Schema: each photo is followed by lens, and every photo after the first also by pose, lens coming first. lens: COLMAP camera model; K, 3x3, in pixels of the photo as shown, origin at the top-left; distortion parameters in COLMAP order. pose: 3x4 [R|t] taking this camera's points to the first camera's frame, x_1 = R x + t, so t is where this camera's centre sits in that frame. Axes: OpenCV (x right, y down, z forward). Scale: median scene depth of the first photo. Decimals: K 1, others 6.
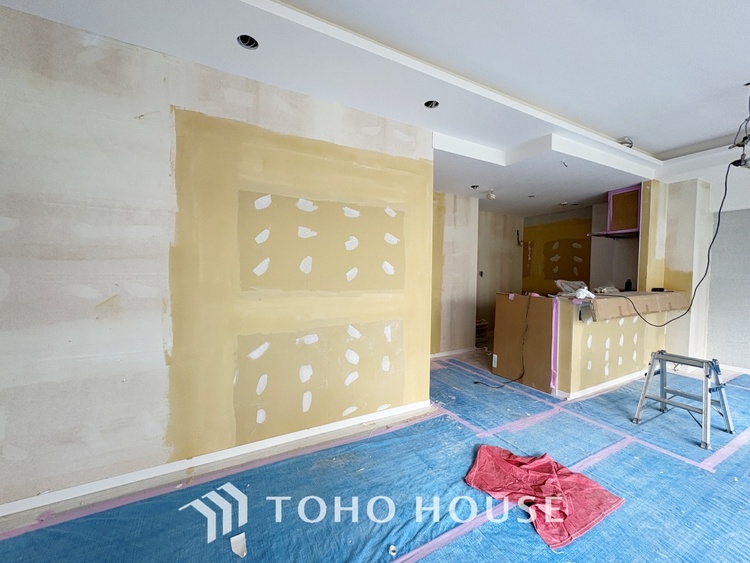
lens RADIAL K [[299.4, 0, 374.4], [0, 299.4, 280.7], [0, 0, 1]] dist [0.000184, 0.000100]
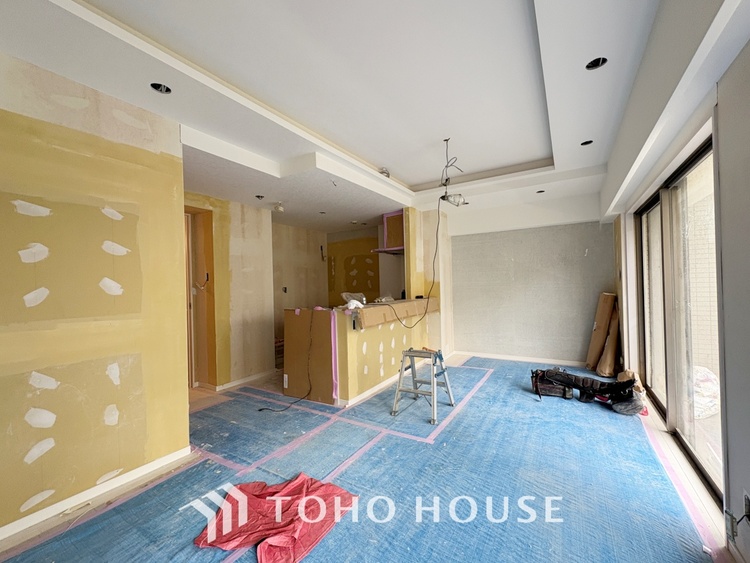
lens RADIAL K [[314.5, 0, 374.6], [0, 314.5, 283.6], [0, 0, 1]] dist [0.000134, 0.000101]
pose [[0.862890, -0.029700, 0.504519, 0.216218], [0.053106, 0.998074, -0.032073, 0.010405], [-0.502594, 0.054469, 0.862805, -0.020130]]
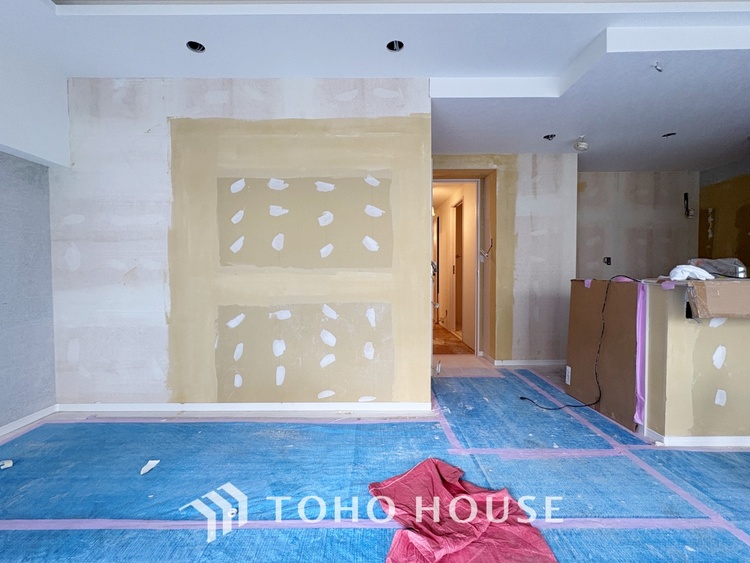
lens RADIAL K [[326.4, 0, 370.4], [0, 326.4, 281.8], [0, 0, 1]] dist [-0.000344, 0.000052]
pose [[0.881980, 0.000911, -0.471286, 0.498985], [-0.005495, 0.999950, -0.008350, 0.078449], [0.471255, 0.009954, 0.881941, 0.136394]]
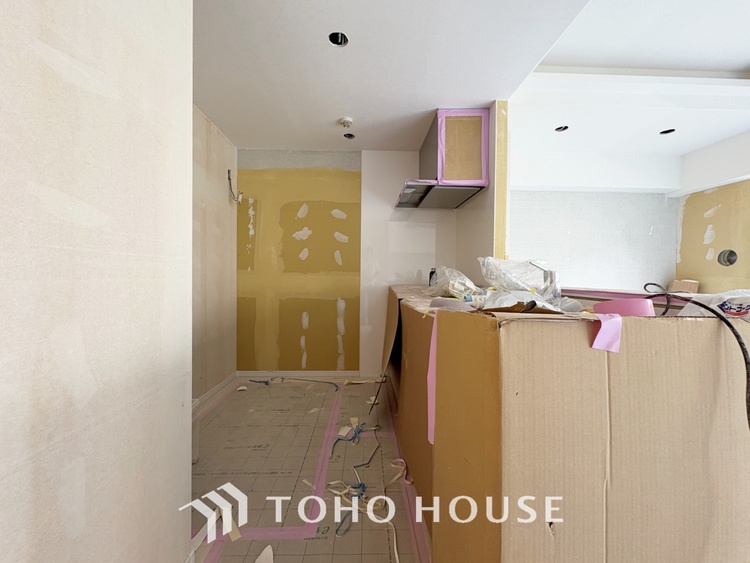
lens RADIAL K [[299.4, 0, 374.4], [0, 299.4, 280.7], [0, 0, 1]] dist [0.000184, 0.000100]
pose [[0.436346, -0.018663, 0.899585, 0.355114], [0.029504, 0.999544, 0.006426, 0.026579], [-0.899295, 0.023737, 0.436698, 1.405312]]
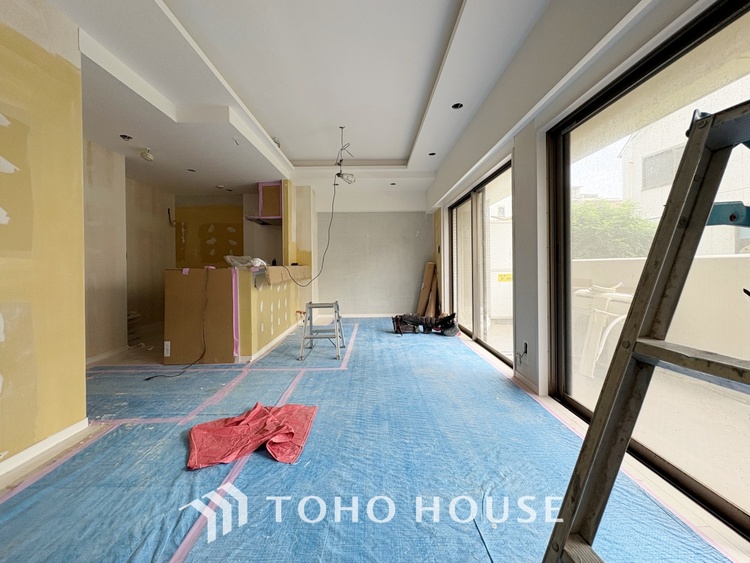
lens RADIAL K [[310.0, 0, 375.3], [0, 310.0, 267.4], [0, 0, 1]] dist [0.000304, -0.000071]
pose [[0.461172, -0.017754, 0.887133, -0.142434], [0.049586, 0.998753, -0.005789, 0.100953], [-0.885924, 0.046659, 0.461477, 0.087639]]
